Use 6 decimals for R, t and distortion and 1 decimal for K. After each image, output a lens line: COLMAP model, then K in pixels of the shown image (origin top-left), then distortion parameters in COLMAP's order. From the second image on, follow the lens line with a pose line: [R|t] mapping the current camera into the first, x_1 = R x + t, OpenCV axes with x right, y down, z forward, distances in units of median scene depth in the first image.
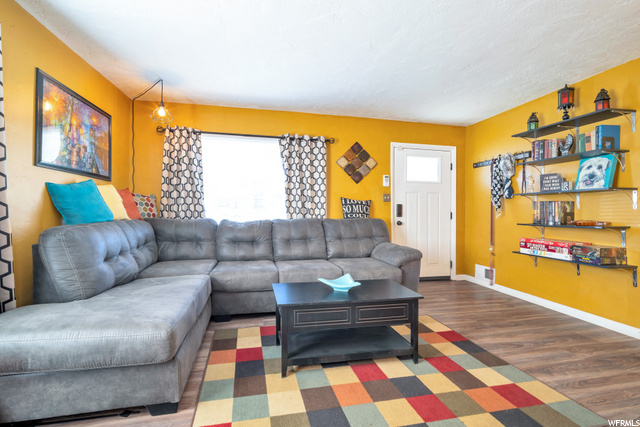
lens RADIAL K [[280.9, 0, 315.0], [0, 280.9, 211.5], [0, 0, 1]] dist [-0.019401, 0.001346]
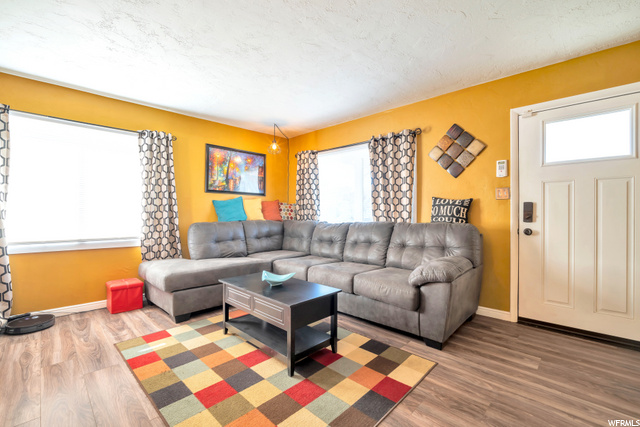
lens RADIAL K [[280.9, 0, 320.3], [0, 280.9, 215.1], [0, 0, 1]] dist [-0.019401, 0.001346]
pose [[0.573857, -0.004258, -0.818944, 0.677270], [0.002941, 0.999991, -0.003139, 0.004013], [0.818950, -0.000607, 0.573864, 0.310171]]
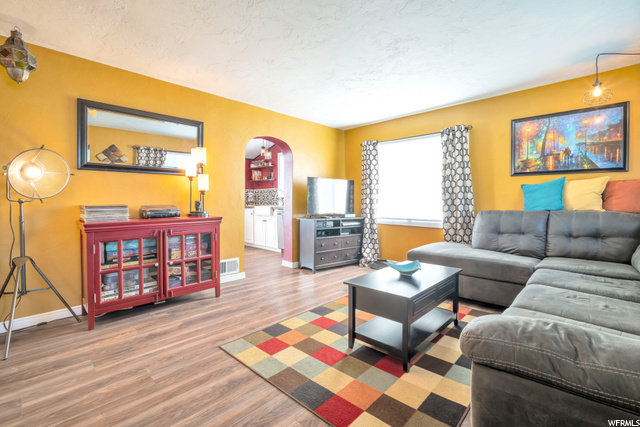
lens RADIAL K [[280.9, 0, 322.5], [0, 280.9, 212.2], [0, 0, 1]] dist [-0.019401, 0.001346]
pose [[-0.811756, 0.022790, -0.583552, 0.601457], [-0.000058, 0.999235, 0.039106, -0.005100], [0.583997, 0.031778, -0.811134, 1.014285]]
